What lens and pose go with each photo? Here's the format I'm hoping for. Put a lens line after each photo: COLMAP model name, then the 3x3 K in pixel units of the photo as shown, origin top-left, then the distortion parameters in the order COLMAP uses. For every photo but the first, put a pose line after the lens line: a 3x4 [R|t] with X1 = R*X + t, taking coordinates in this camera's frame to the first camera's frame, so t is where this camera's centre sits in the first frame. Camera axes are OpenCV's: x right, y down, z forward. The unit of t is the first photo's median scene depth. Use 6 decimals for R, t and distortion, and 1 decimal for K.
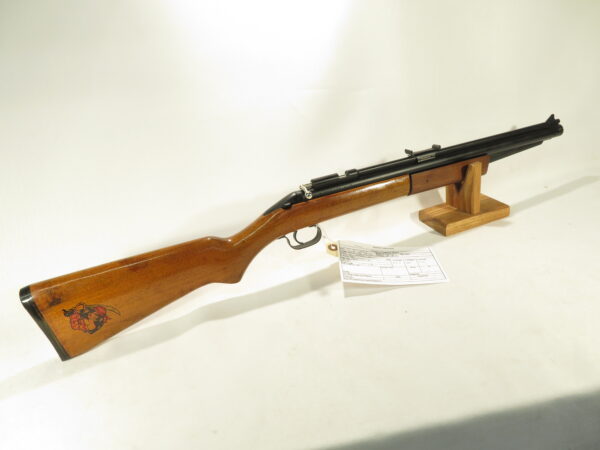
lens RADIAL K [[431.8, 0, 297.4], [0, 431.8, 231.0], [0, 0, 1]] dist [-0.011186, 0.003102]
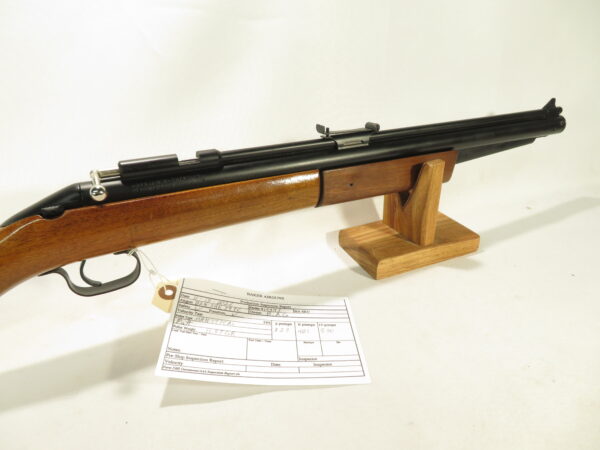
lens RADIAL K [[431.8, 0, 305.1], [0, 431.8, 221.3], [0, 0, 1]] dist [-0.011186, 0.003102]
pose [[0.988548, 0.081794, 0.126819, 0.180361], [-0.082960, 0.996545, 0.003926, -0.067591], [-0.126060, -0.014402, 0.991918, 0.461835]]
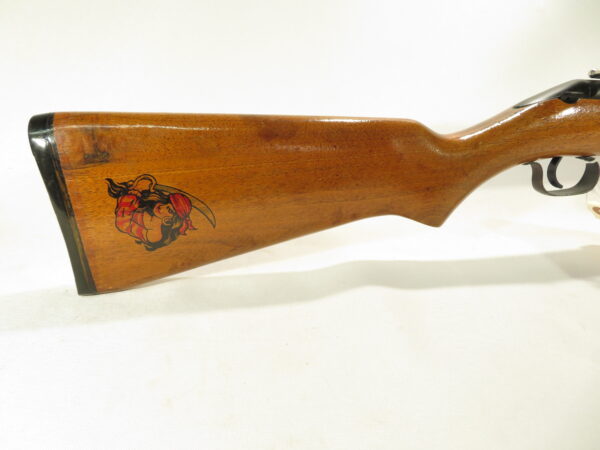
lens RADIAL K [[431.8, 0, 300.6], [0, 431.8, 226.9], [0, 0, 1]] dist [-0.011186, 0.003102]
pose [[0.971918, 0.214595, -0.096564, -0.231535], [-0.221086, 0.973259, -0.062356, 0.174145], [0.080600, 0.081954, 0.993372, 0.450882]]
